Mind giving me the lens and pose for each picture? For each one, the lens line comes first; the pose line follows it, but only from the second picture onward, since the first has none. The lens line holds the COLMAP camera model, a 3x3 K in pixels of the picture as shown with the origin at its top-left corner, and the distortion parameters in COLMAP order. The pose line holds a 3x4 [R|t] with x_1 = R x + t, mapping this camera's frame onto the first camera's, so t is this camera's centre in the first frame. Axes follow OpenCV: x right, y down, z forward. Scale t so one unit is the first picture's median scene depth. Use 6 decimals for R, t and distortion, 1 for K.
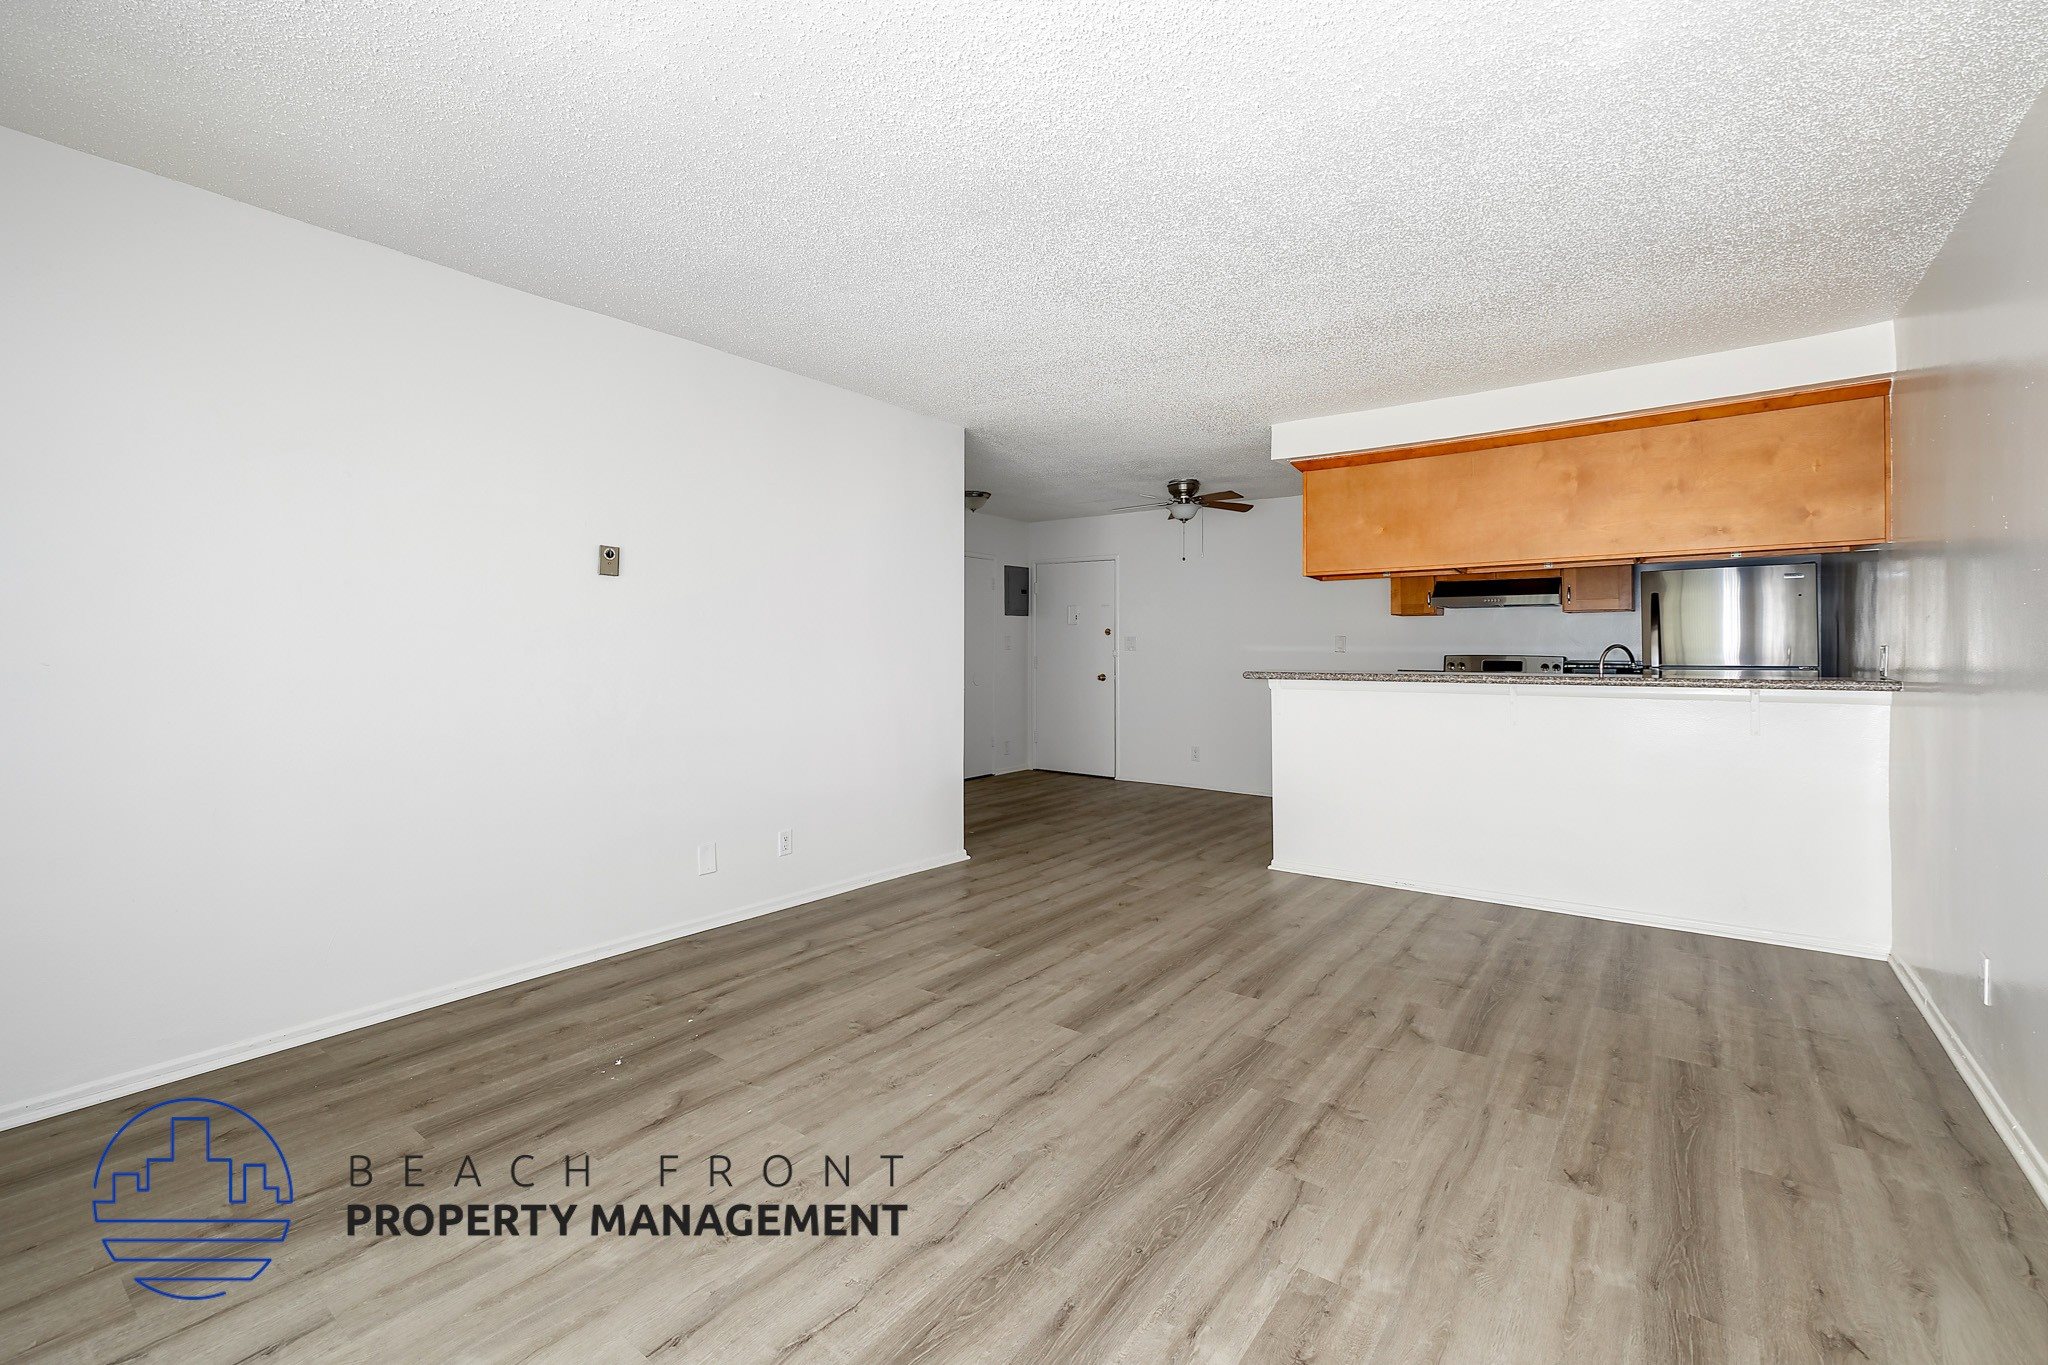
lens RADIAL K [[875.0, 0, 1019.2], [0, 875.0, 692.9], [0, 0, 1]] dist [0.000289, 0.000091]
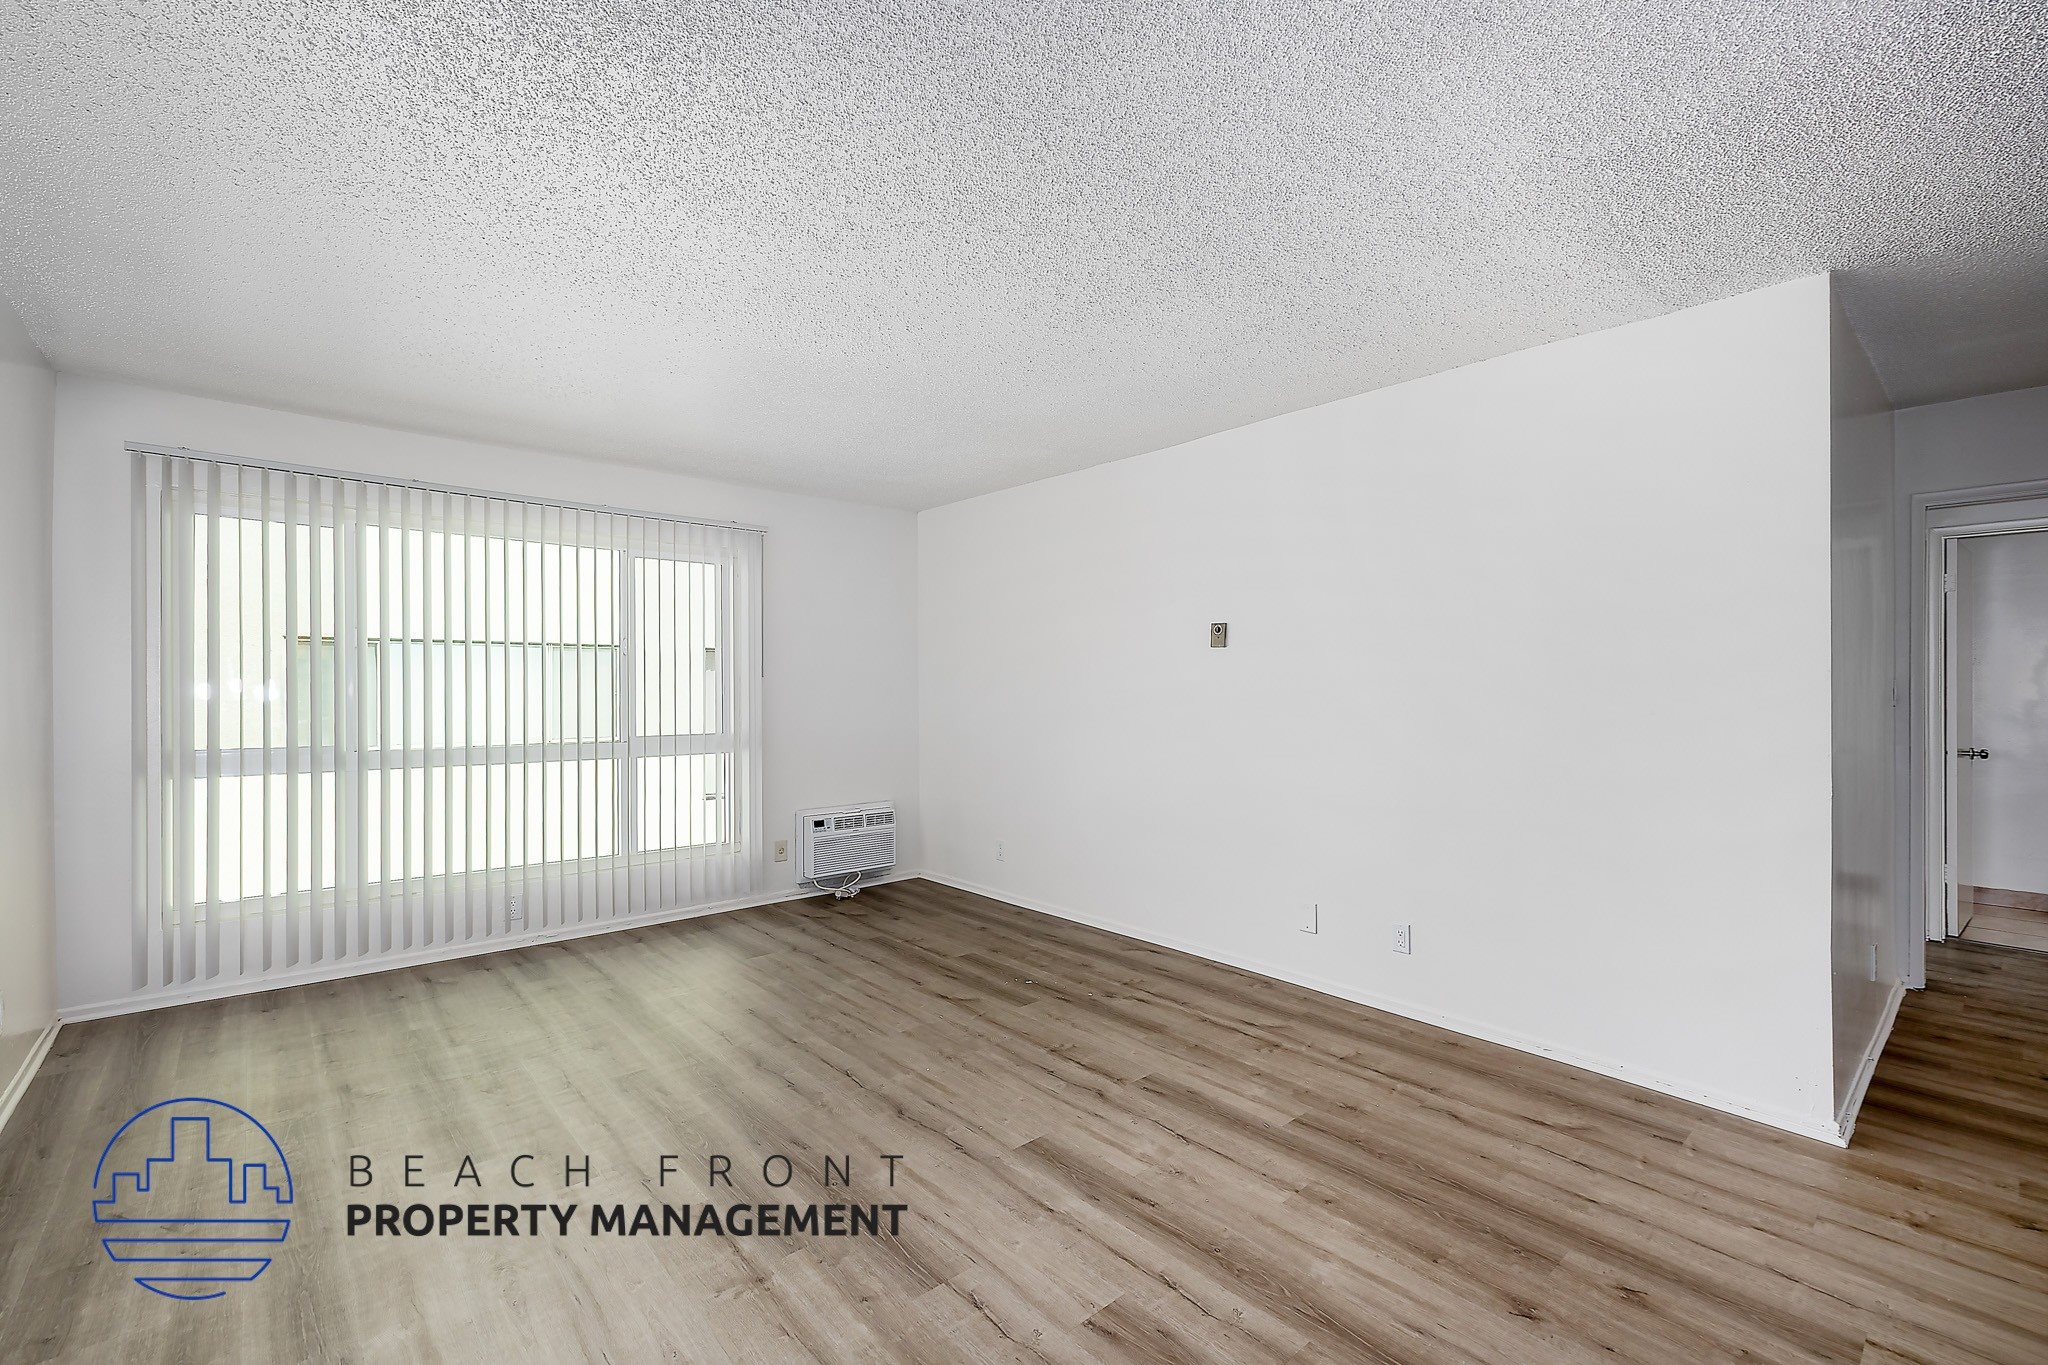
lens RADIAL K [[875.0, 0, 1019.2], [0, 875.0, 692.9], [0, 0, 1]] dist [0.000289, 0.000091]
pose [[-0.201652, -0.000961, -0.979457, 0.836559], [-0.051557, 0.998624, 0.009635, -0.072328], [0.978099, 0.052440, -0.201424, 1.033689]]
